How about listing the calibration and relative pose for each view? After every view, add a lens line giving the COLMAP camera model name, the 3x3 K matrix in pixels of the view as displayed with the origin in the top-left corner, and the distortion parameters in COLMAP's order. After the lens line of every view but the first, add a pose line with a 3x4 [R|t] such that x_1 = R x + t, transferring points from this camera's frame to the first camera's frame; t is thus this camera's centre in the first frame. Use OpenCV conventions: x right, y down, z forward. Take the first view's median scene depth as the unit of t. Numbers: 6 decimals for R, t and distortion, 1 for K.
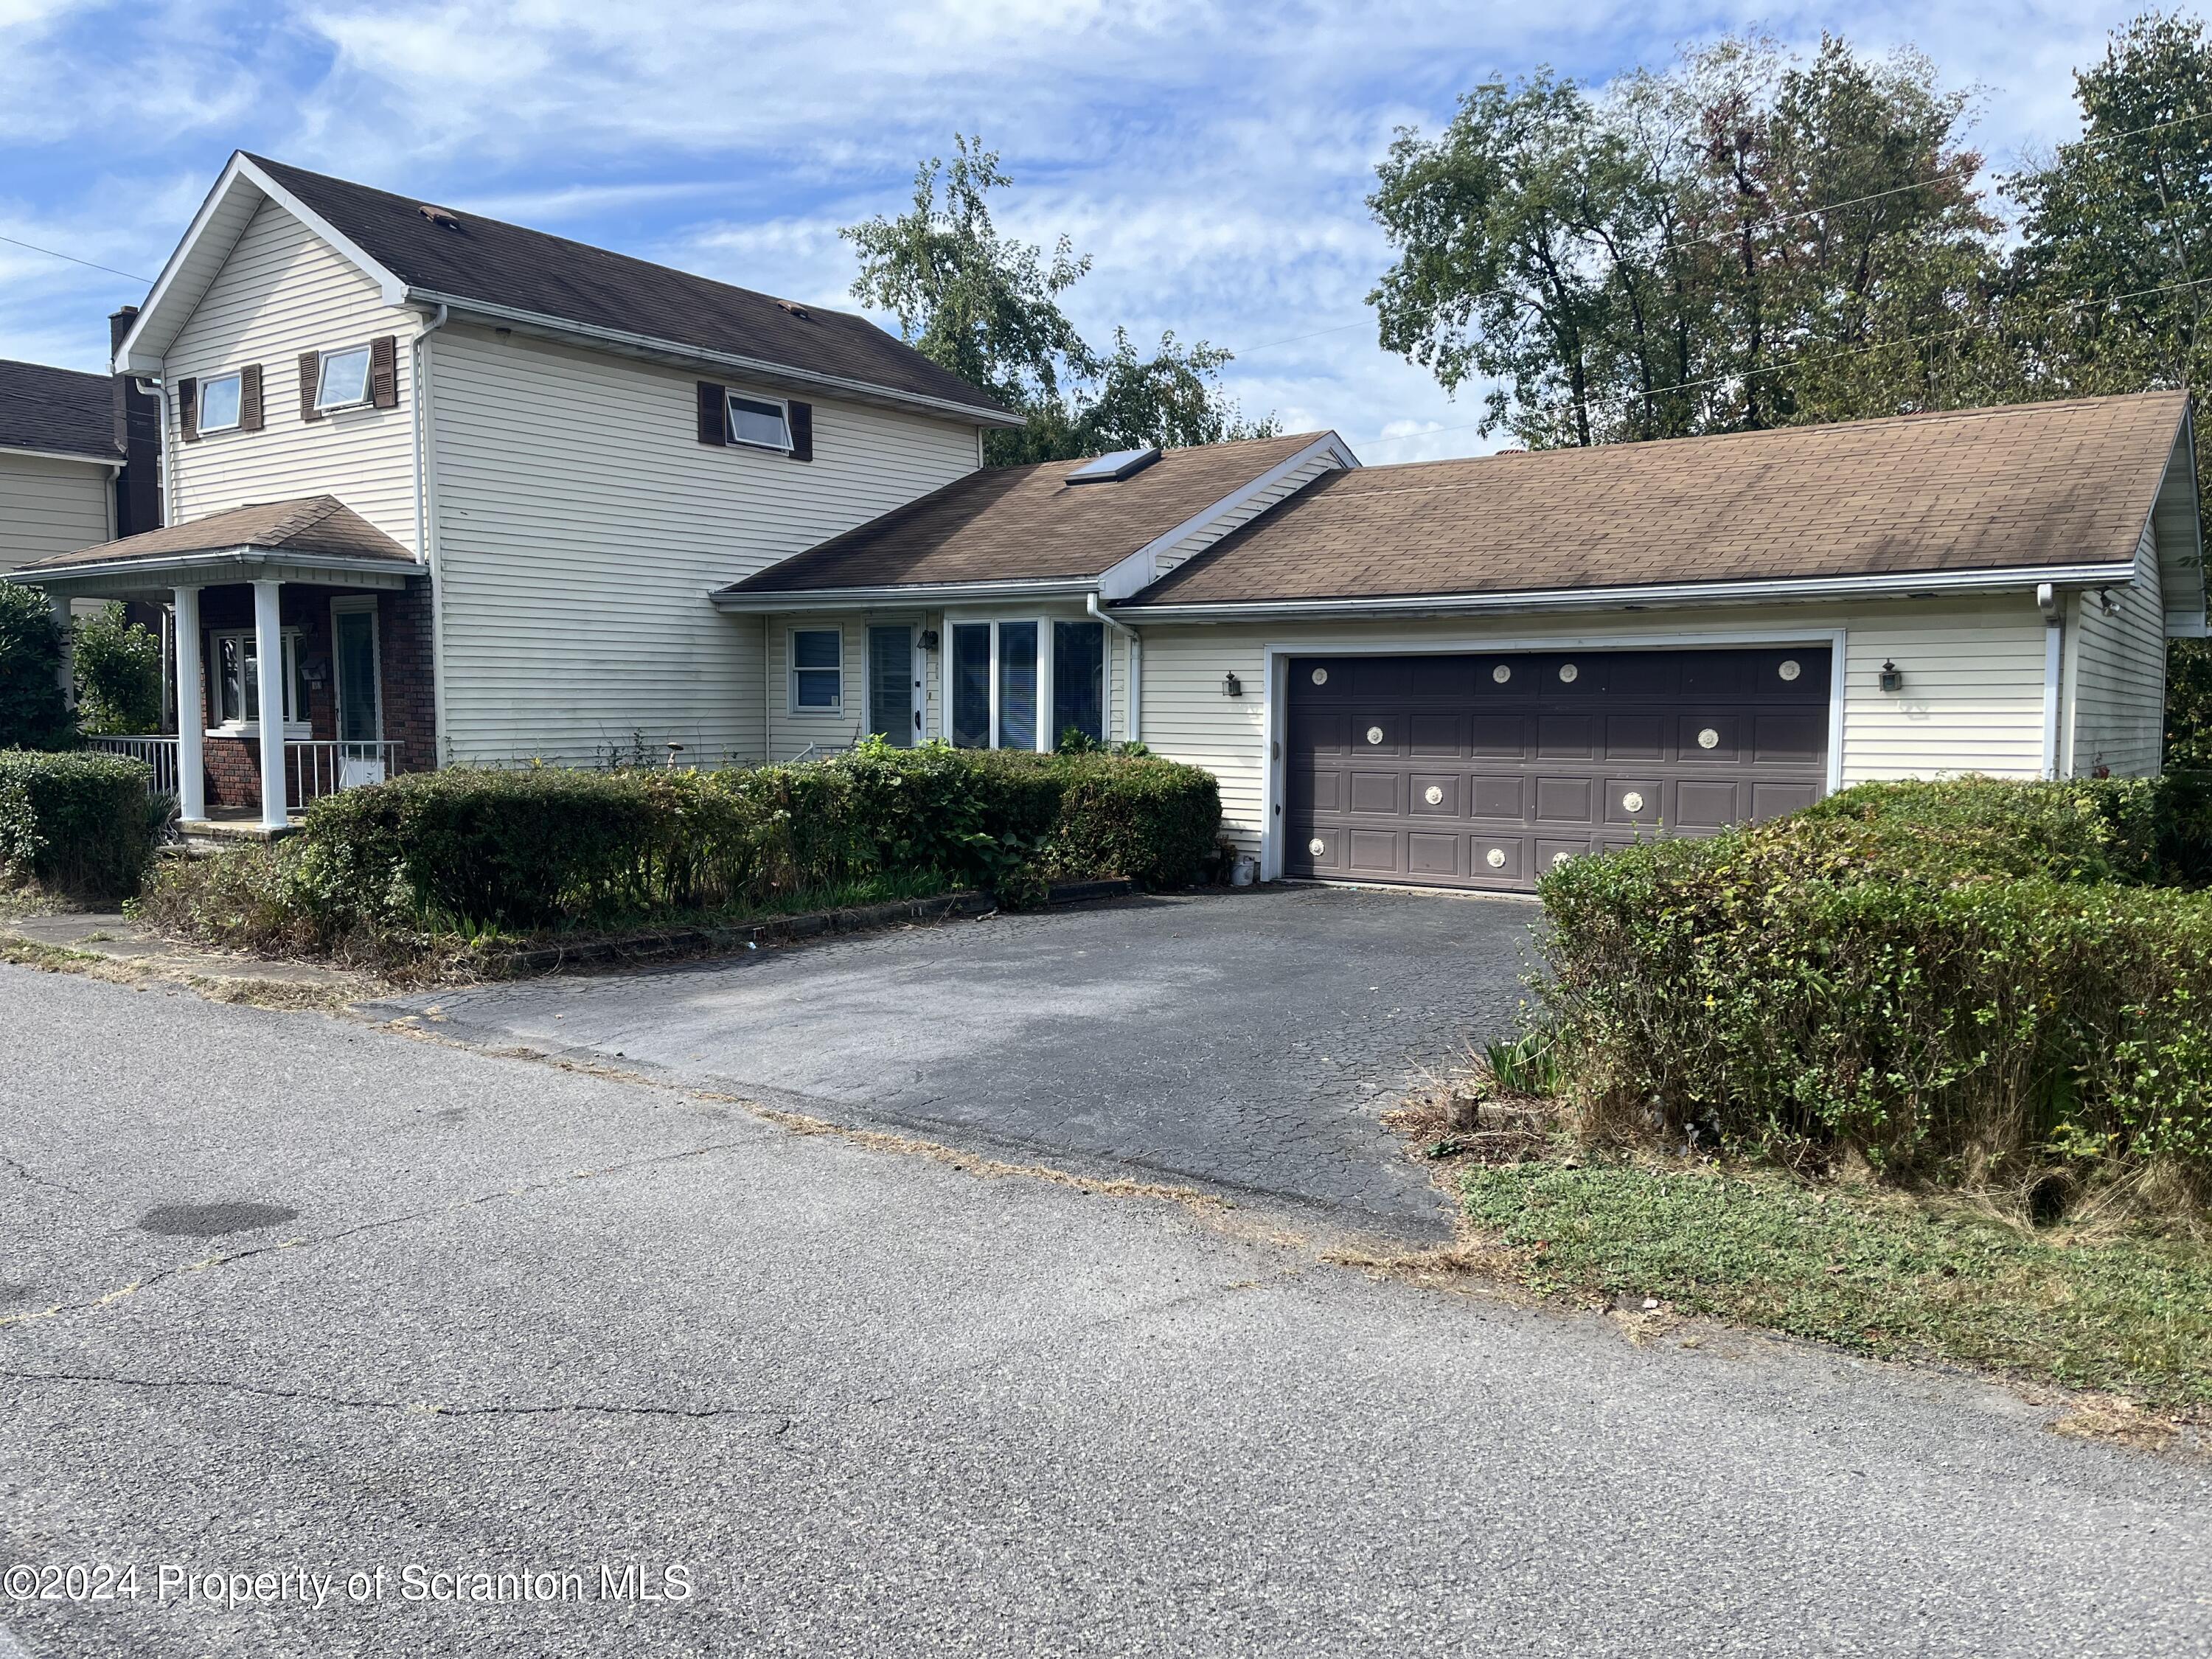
lens RADIAL K [[1689.6, 0, 1100.3], [0, 1689.6, 824.0], [0, 0, 1]] dist [0.059646, -0.067152]
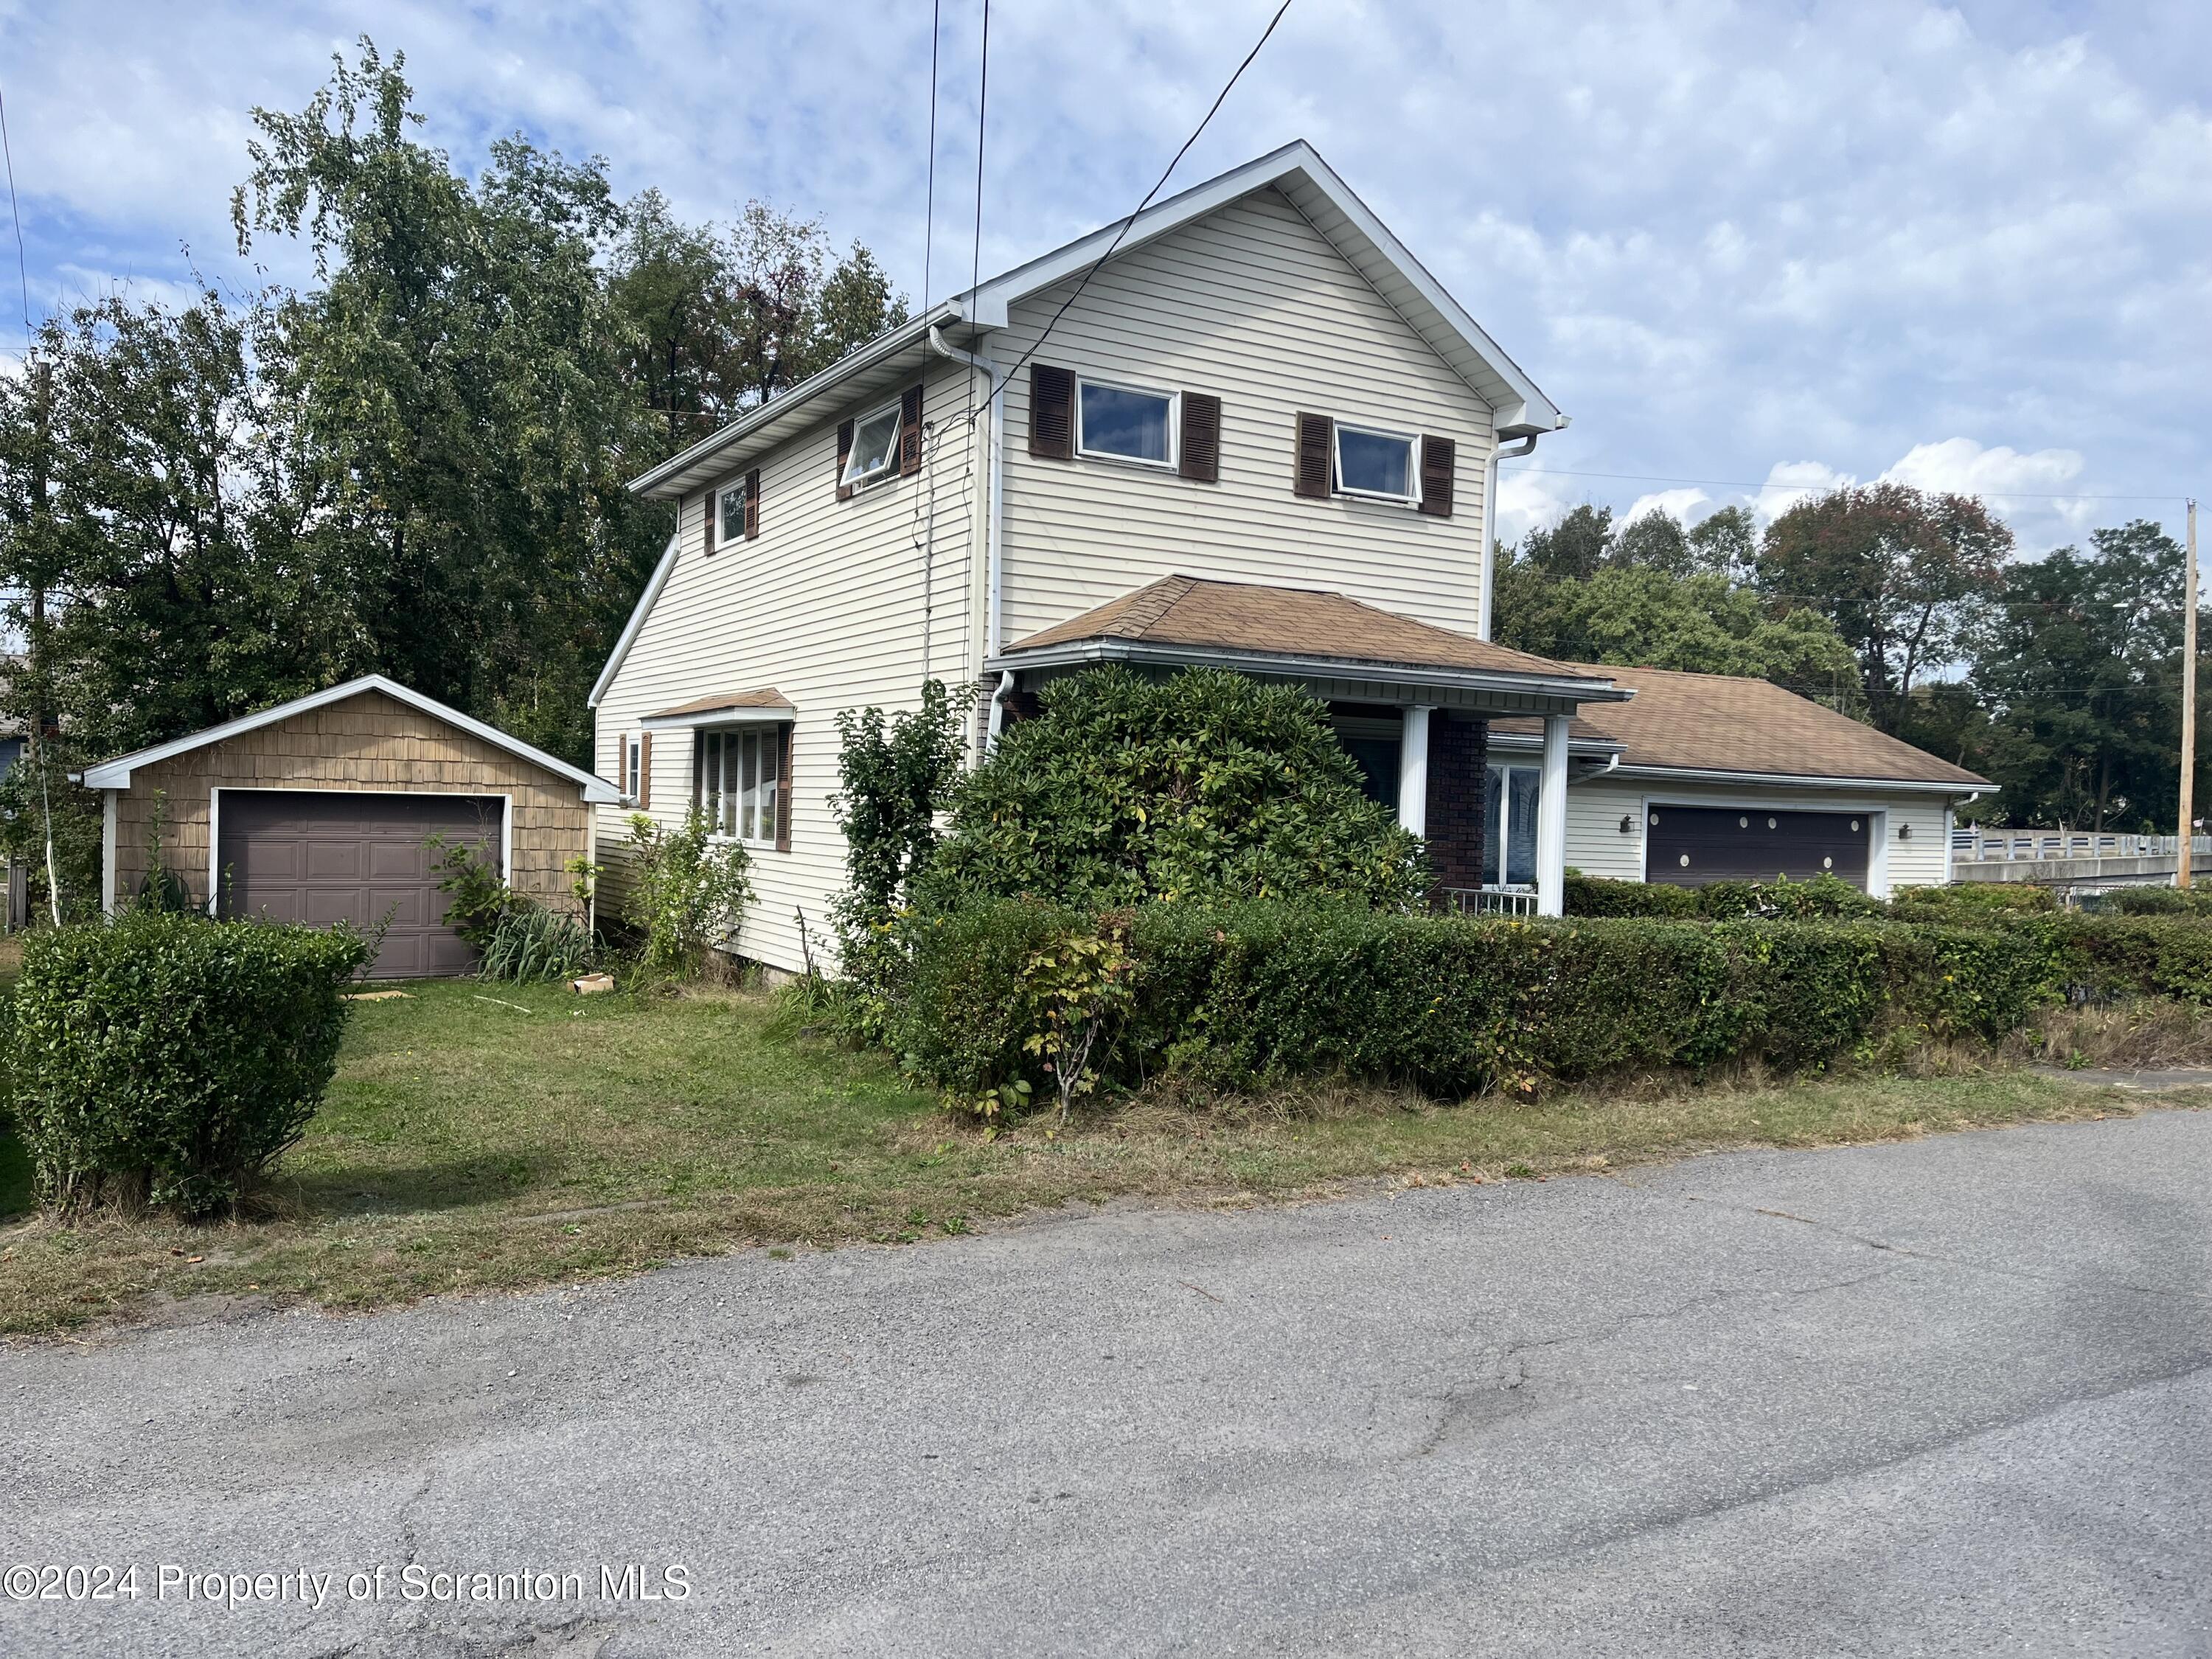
lens RADIAL K [[1689.6, 0, 1116.9], [0, 1689.6, 836.3], [0, 0, 1]] dist [0.059646, -0.067152]
pose [[0.400837, -0.006415, 0.916127, -1.346104], [0.031366, 0.999485, -0.006725, -0.076166], [-0.915612, 0.031431, 0.400832, 0.825455]]
